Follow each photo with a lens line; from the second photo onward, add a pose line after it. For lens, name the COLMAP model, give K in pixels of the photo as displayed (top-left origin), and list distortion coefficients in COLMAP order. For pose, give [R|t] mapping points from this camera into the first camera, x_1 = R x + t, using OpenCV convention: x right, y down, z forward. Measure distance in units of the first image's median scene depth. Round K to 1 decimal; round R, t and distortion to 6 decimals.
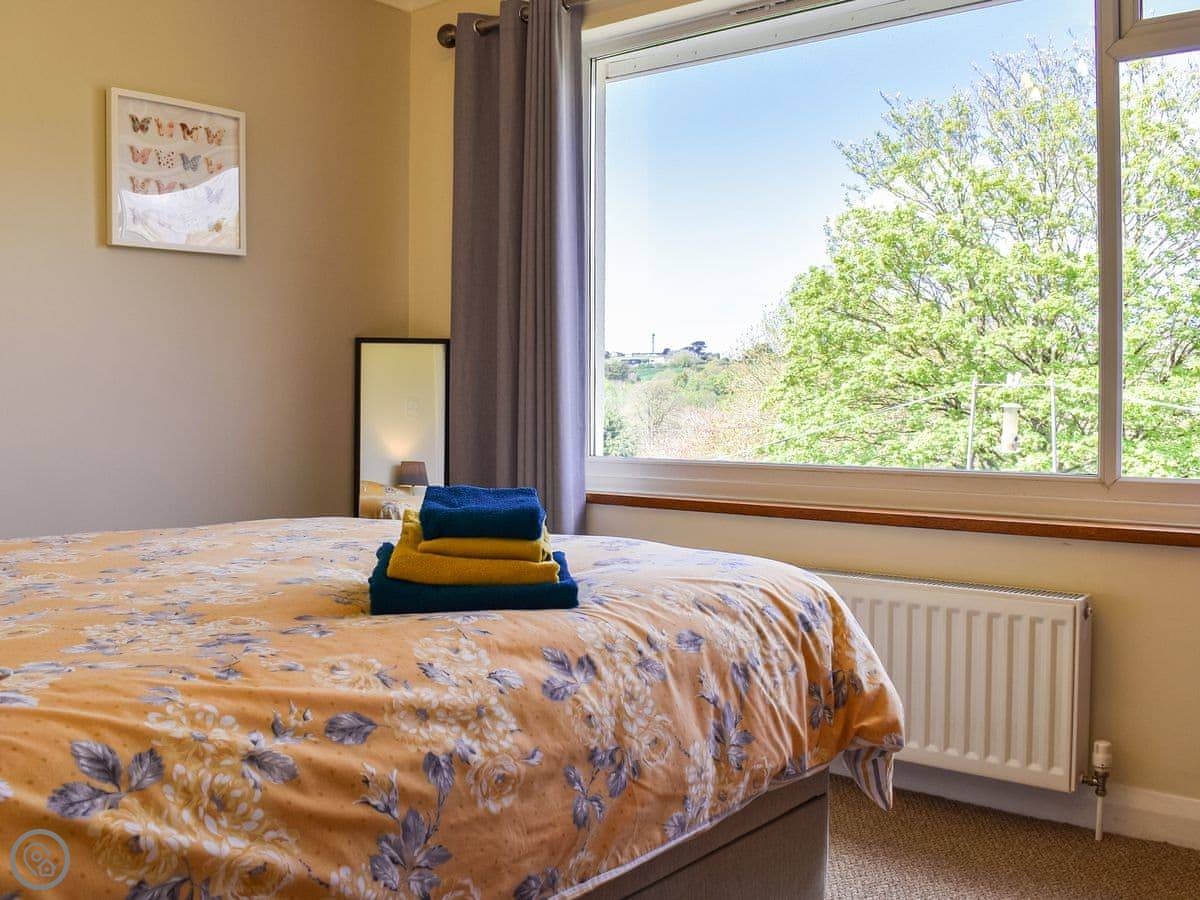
lens RADIAL K [[1145.3, 0, 600.5], [0, 1145.3, 425.7], [0, 0, 1]] dist [-0.088166, -0.009321]
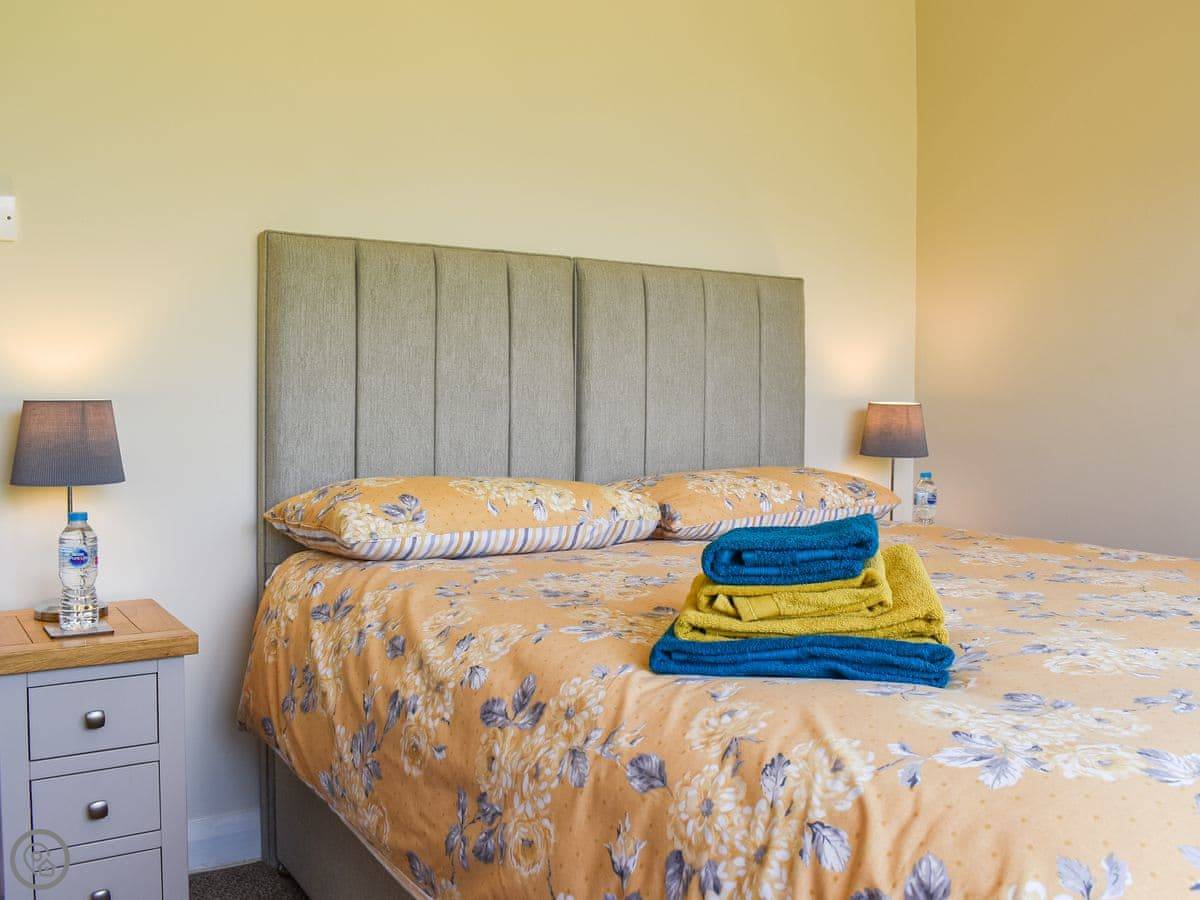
lens RADIAL K [[1055.1, 0, 574.5], [0, 1055.1, 427.6], [0, 0, 1]] dist [-0.037678, 0.004053]
pose [[-0.279646, 0.021836, -0.959855, 0.741470], [-0.021806, 0.999339, 0.029087, -0.026183], [0.959855, 0.029065, -0.278985, 1.264299]]
